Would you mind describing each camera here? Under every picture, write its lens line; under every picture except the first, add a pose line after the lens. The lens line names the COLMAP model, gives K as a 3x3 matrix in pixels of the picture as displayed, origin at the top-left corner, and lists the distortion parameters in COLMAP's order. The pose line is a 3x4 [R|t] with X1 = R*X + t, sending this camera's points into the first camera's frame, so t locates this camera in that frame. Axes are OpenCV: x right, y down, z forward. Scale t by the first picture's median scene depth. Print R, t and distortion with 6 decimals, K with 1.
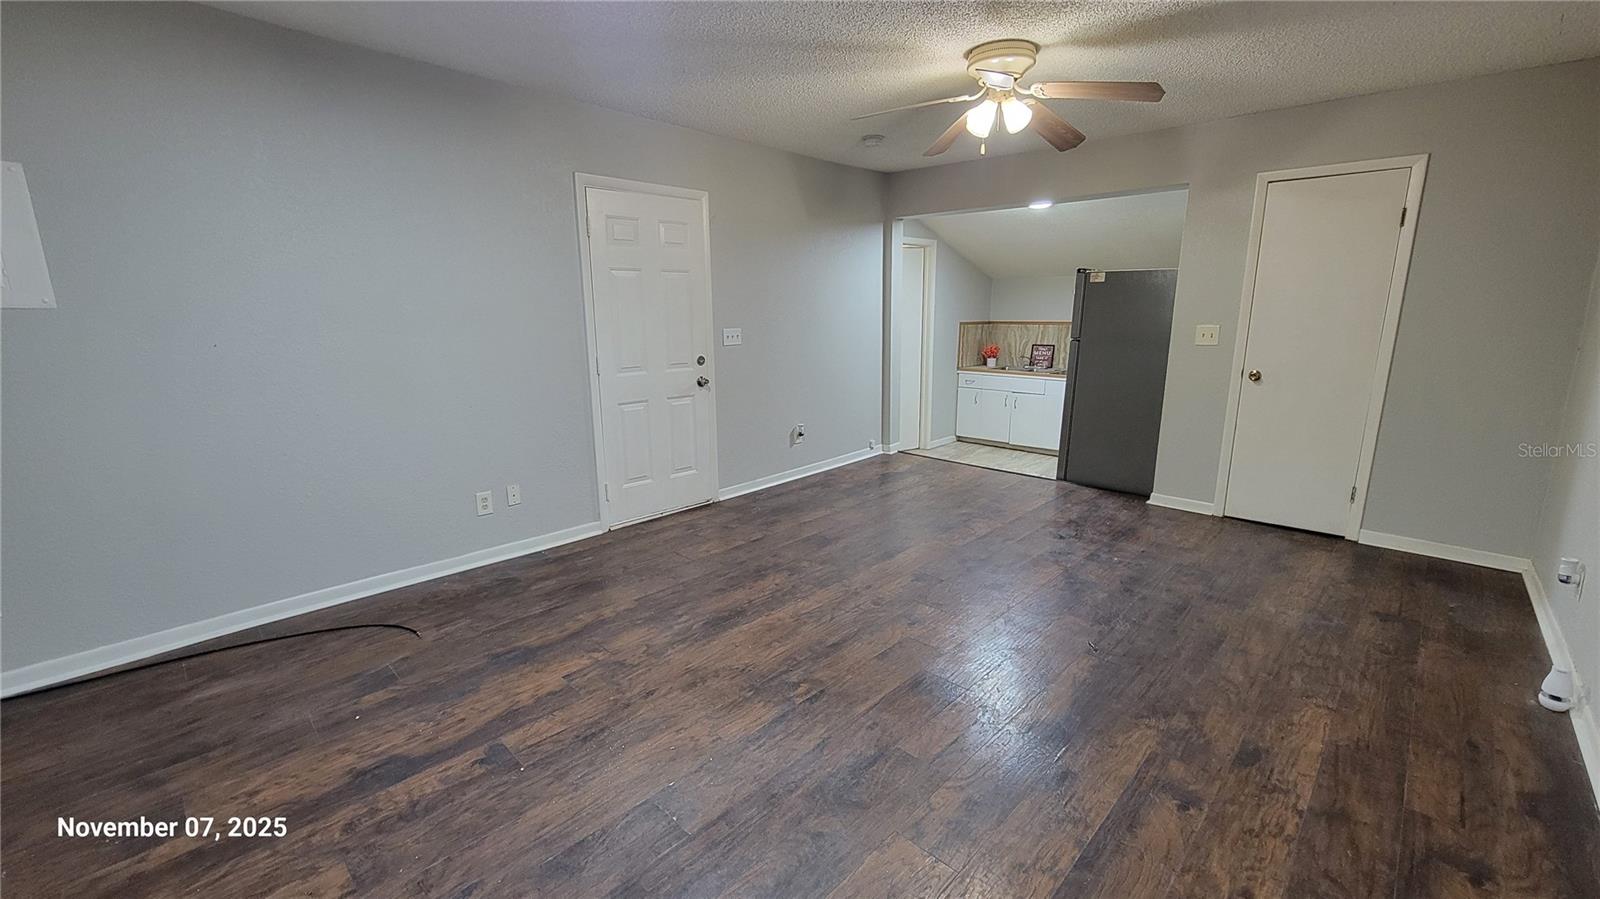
lens RADIAL K [[652.4, 0, 788.2], [0, 652.4, 450.1], [0, 0, 1]] dist [-0.002816, 0.000435]
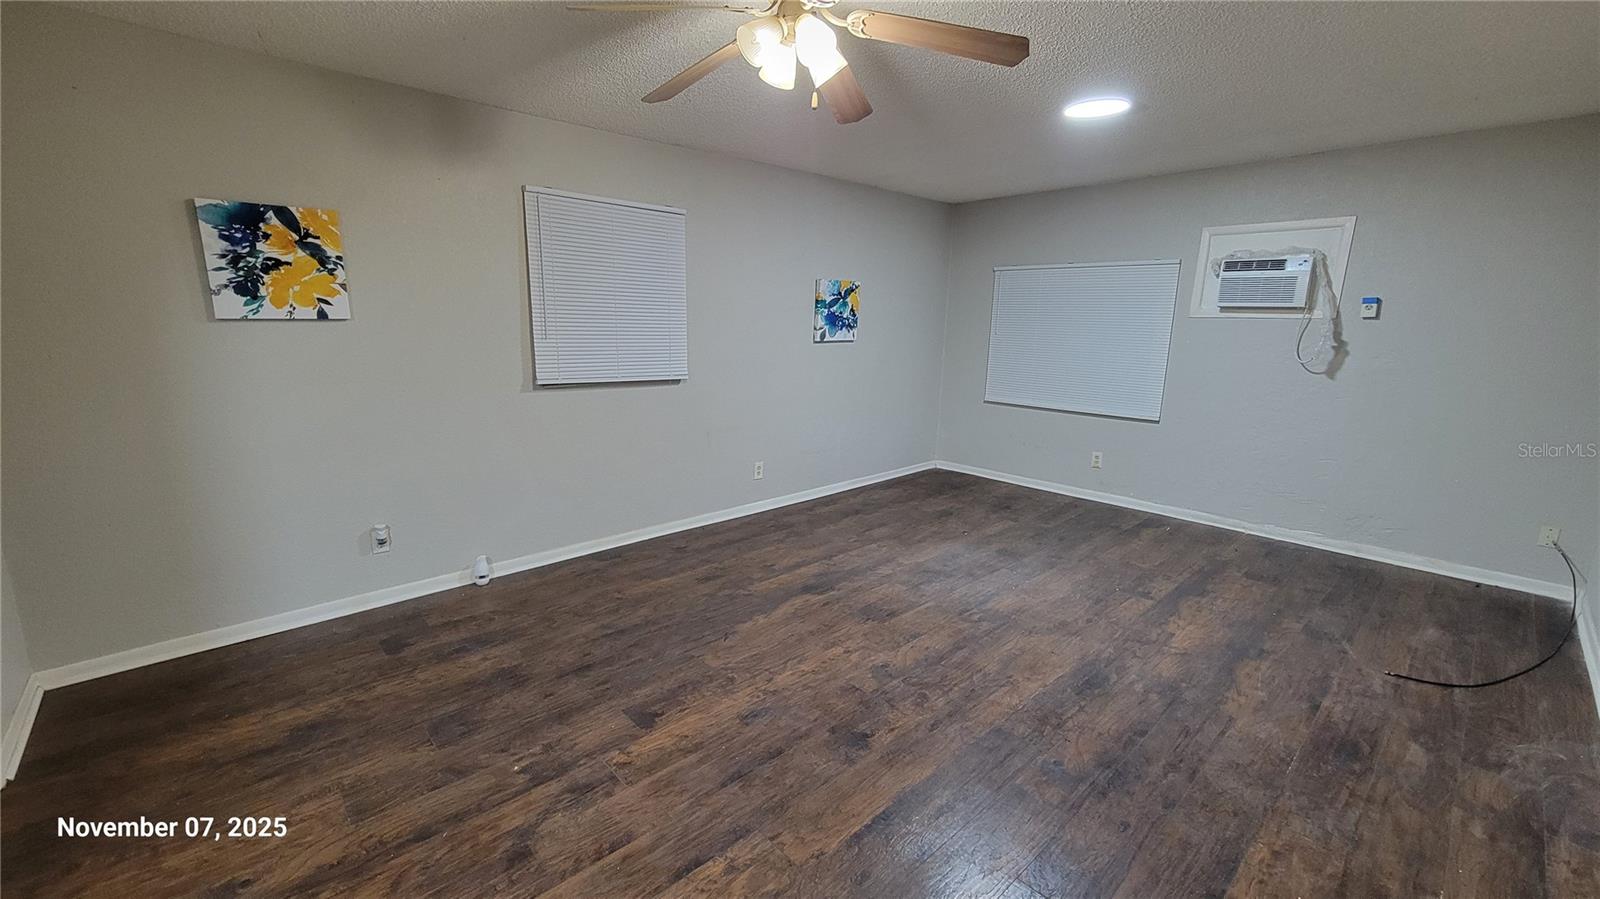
lens RADIAL K [[652.4, 0, 790.3], [0, 652.4, 450.9], [0, 0, 1]] dist [-0.002816, 0.000435]
pose [[-0.998855, -0.018265, 0.044214, 0.283477], [0.001650, 0.910533, 0.413434, -0.407282], [-0.047810, 0.413033, -0.909460, 1.699393]]
